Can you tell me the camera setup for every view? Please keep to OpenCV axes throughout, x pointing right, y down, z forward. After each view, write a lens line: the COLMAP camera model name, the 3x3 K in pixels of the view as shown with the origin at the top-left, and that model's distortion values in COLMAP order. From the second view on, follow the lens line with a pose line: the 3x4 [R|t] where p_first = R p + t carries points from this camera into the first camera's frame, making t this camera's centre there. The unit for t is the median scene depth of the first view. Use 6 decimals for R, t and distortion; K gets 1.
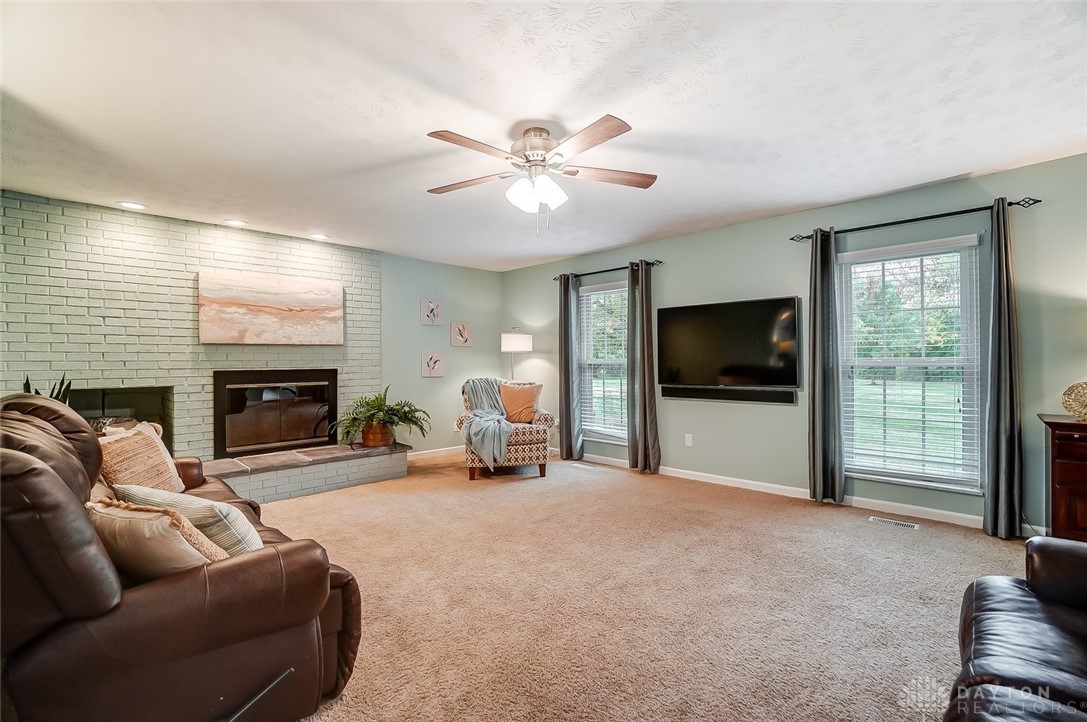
lens RADIAL K [[481.2, 0, 549.1], [0, 481.2, 355.9], [0, 0, 1]] dist [-0.015214, 0.002622]
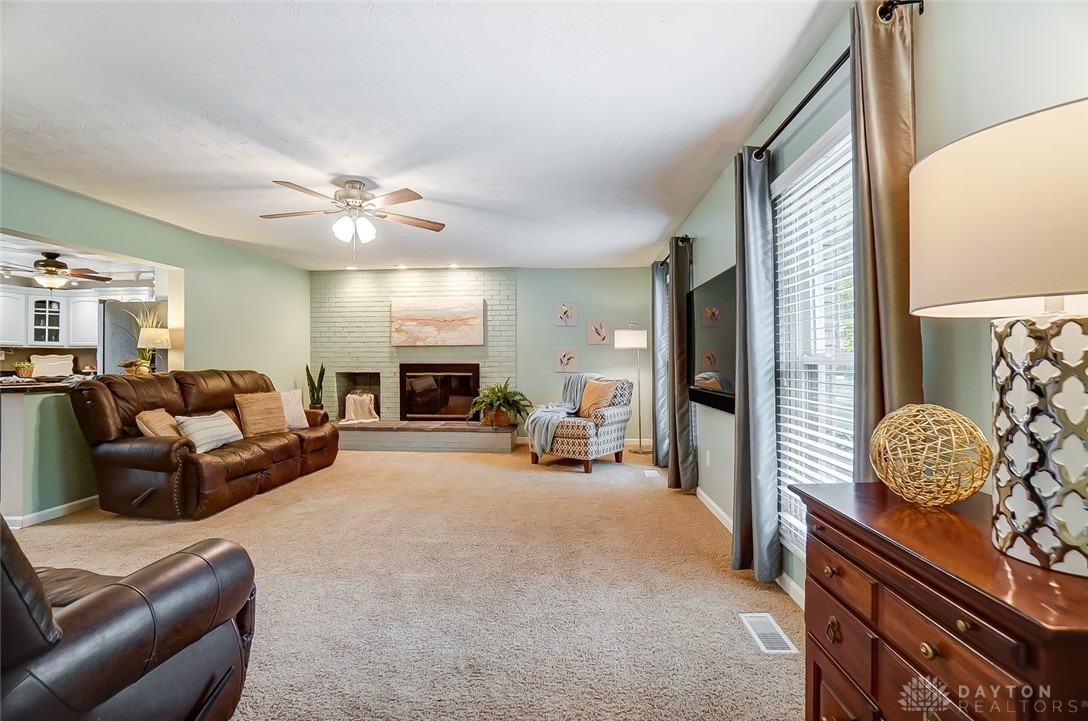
lens RADIAL K [[481.7, 0, 553.5], [0, 481.7, 363.4], [0, 0, 1]] dist [-0.015214, 0.002622]
pose [[0.651234, 0.002976, -0.758871, 0.708393], [0.002077, 0.999982, 0.005704, 0.020204], [0.758874, -0.005291, 0.651216, 0.313293]]
